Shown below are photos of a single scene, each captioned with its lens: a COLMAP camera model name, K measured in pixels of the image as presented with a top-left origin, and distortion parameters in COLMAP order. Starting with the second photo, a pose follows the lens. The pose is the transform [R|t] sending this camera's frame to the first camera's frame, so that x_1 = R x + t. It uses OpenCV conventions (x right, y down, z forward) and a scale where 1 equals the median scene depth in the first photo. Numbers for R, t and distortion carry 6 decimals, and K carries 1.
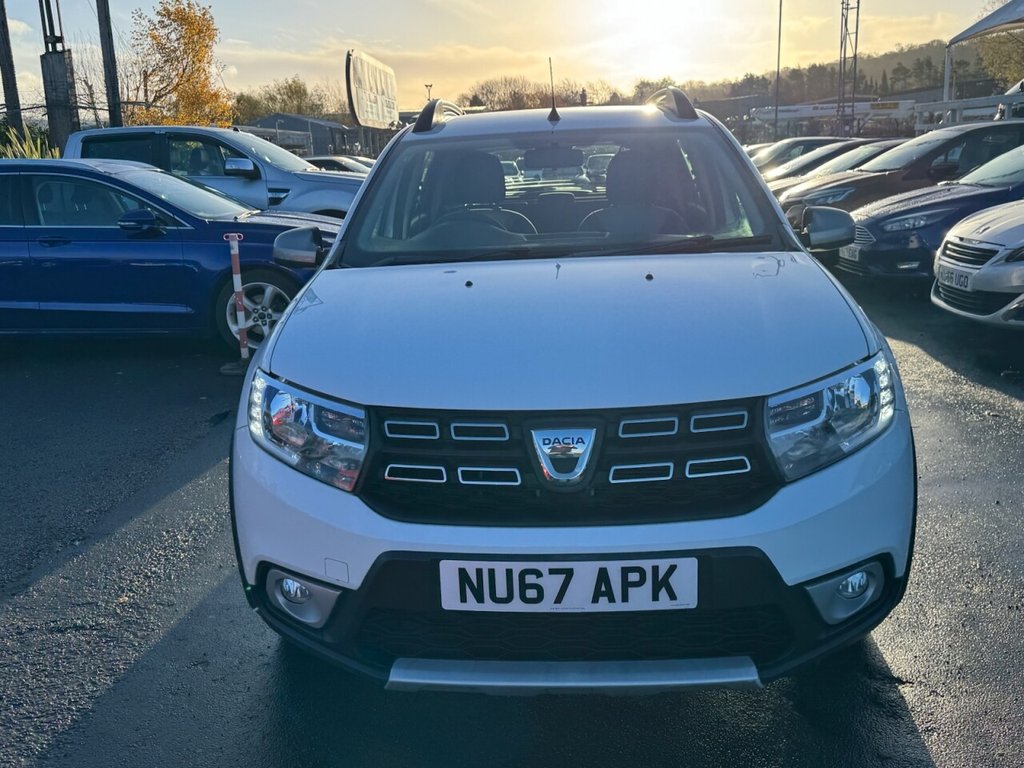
lens RADIAL K [[925.6, 0, 512.0], [0, 925.6, 384.0], [0, 0, 1]] dist [0.100898, -0.169289]
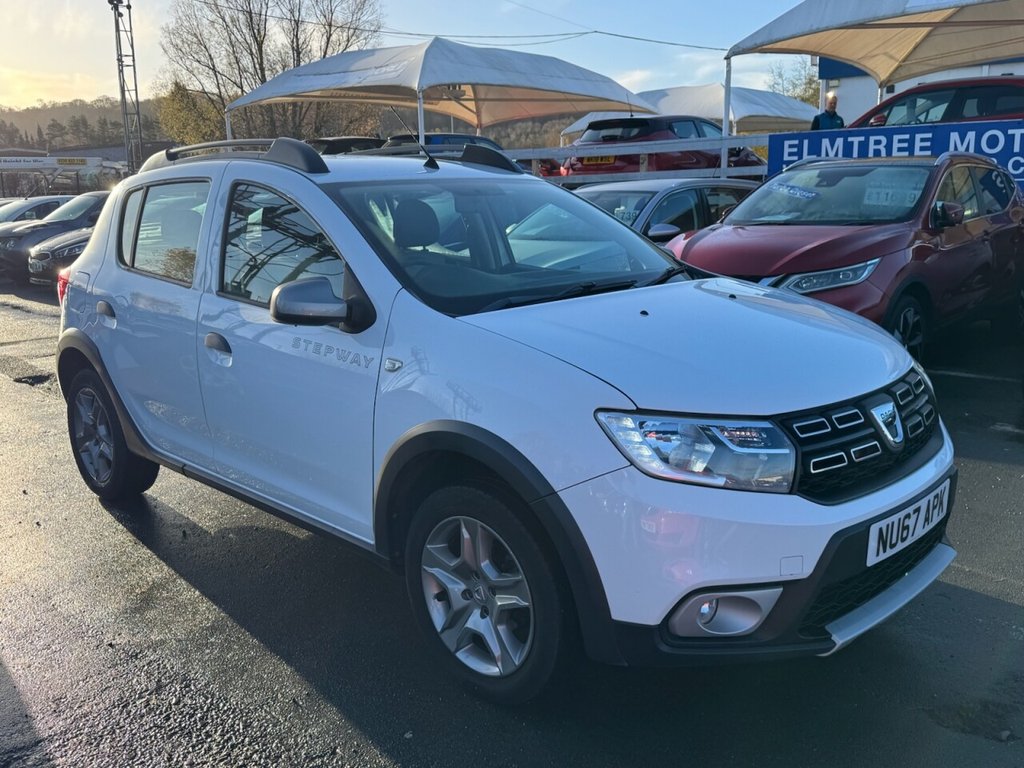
lens RADIAL K [[925.6, 0, 512.0], [0, 925.6, 384.0], [0, 0, 1]] dist [0.100898, -0.169289]
pose [[0.665013, -0.125206, 0.736262, -1.227792], [0.167759, 0.985697, 0.016099, -0.087883], [-0.727746, 0.112808, 0.676505, 0.477690]]
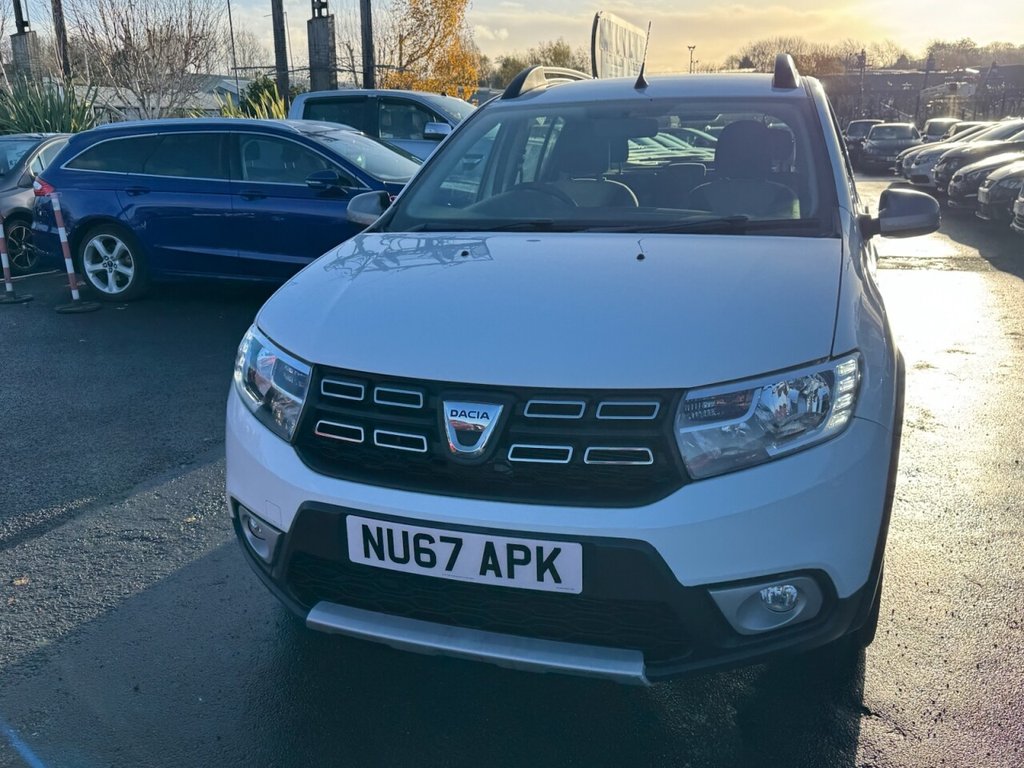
lens RADIAL K [[925.5, 0, 510.6], [0, 925.5, 401.7], [0, 0, 1]] dist [0.105450, -0.174518]
pose [[0.963641, 0.095346, -0.249611, 0.341784], [-0.082211, 0.994650, 0.062555, -0.018646], [0.254239, -0.039760, 0.966324, 0.032786]]
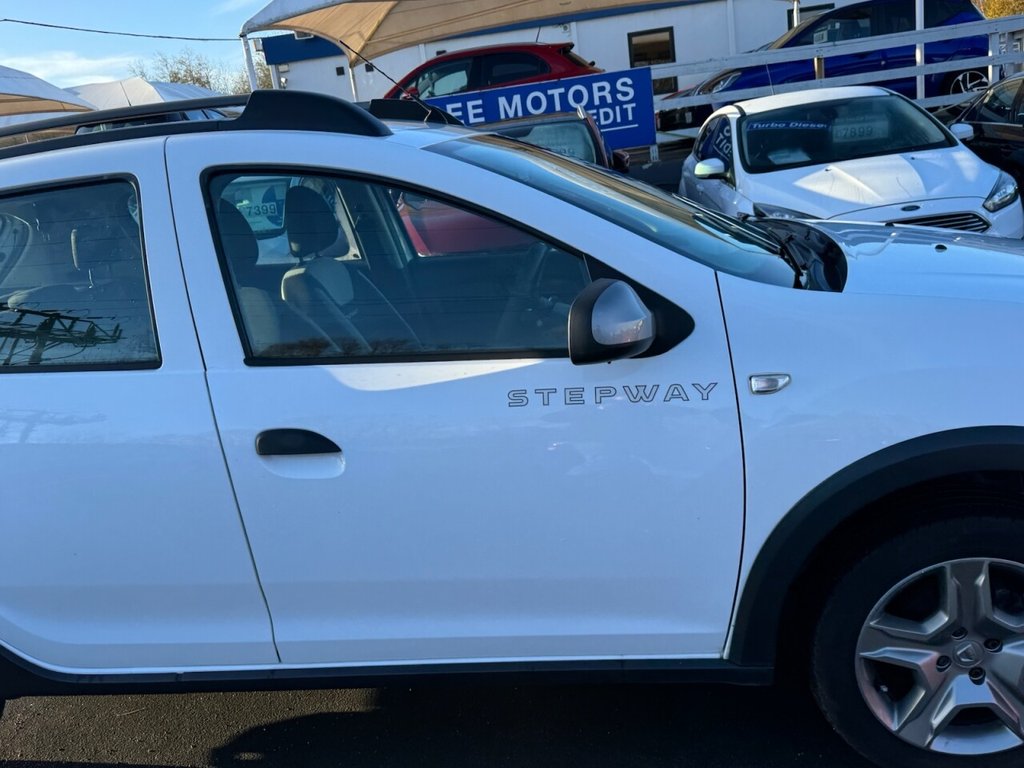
lens RADIAL K [[921.1, 0, 504.9], [0, 921.1, 384.0], [0, 0, 1]] dist [0.163135, -0.338143]
pose [[0.088430, -0.224164, 0.970531, -1.241559], [0.358000, 0.916395, 0.179041, -0.378085], [-0.929525, 0.331618, 0.161287, 1.623003]]
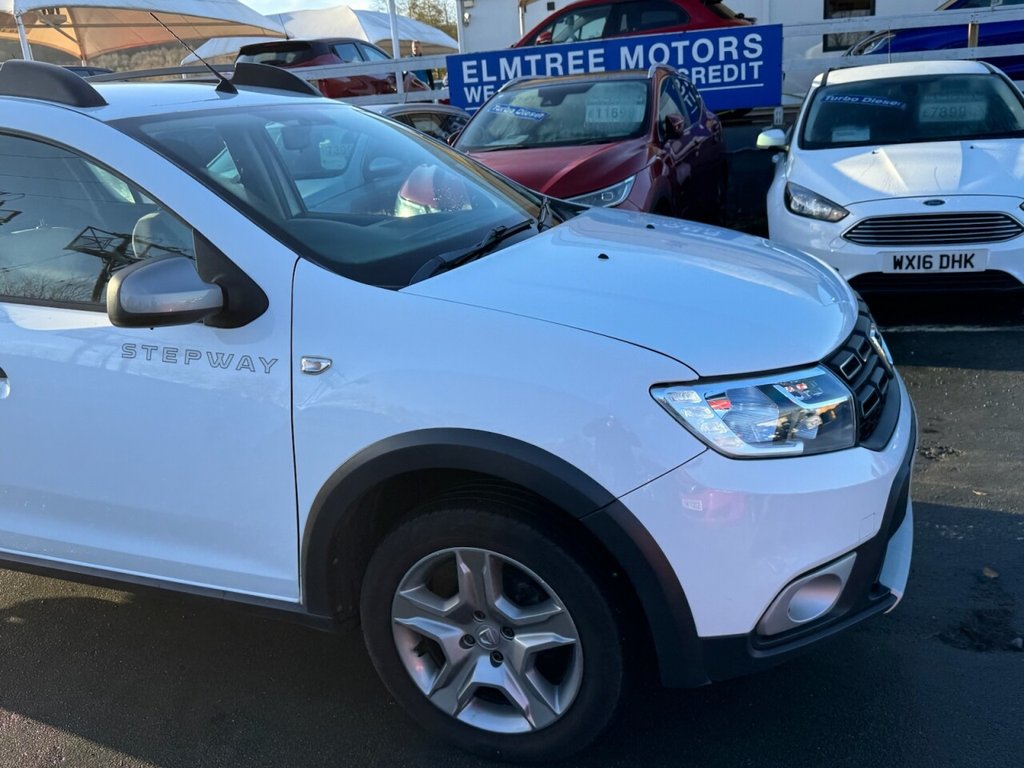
lens RADIAL K [[925.5, 0, 510.6], [0, 925.5, 401.7], [0, 0, 1]] dist [0.105450, -0.174518]
pose [[0.323096, -0.271419, 0.906609, -1.185412], [0.279333, 0.942660, 0.182663, -0.209885], [-0.904202, 0.194228, 0.380386, 0.964093]]
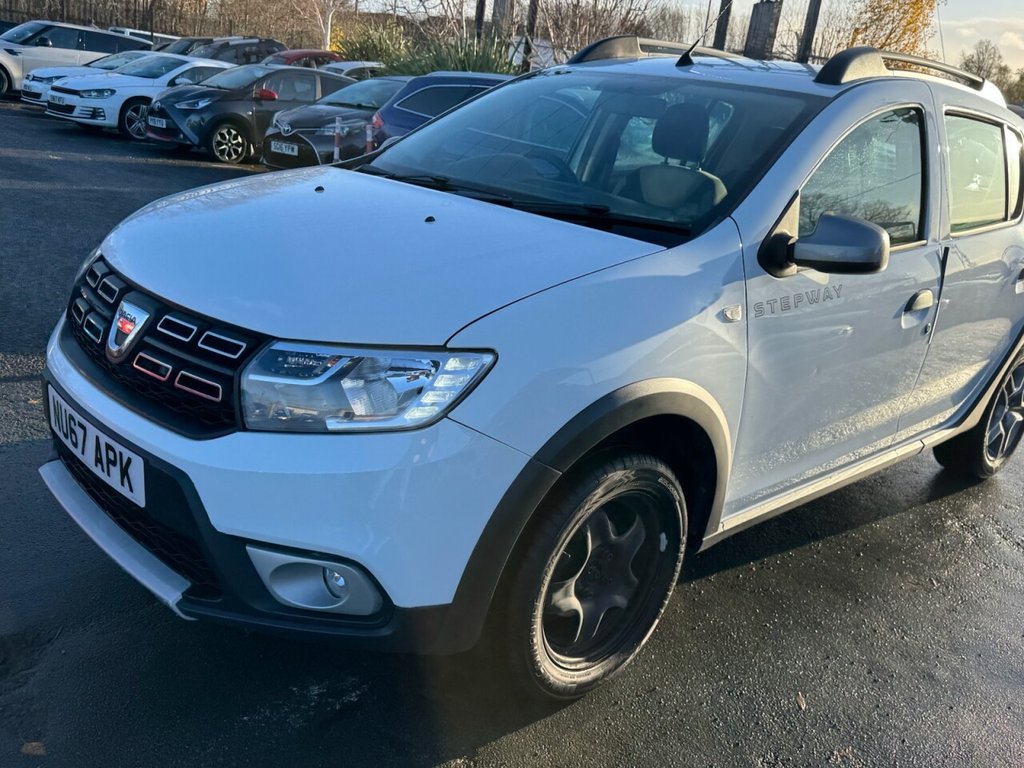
lens RADIAL K [[925.6, 0, 512.0], [0, 925.6, 384.0], [0, 0, 1]] dist [0.100898, -0.169289]
pose [[0.717372, 0.319059, -0.619338, 1.034936], [-0.297005, 0.944199, 0.142398, -0.145407], [0.630211, 0.081794, 0.772103, 0.443892]]
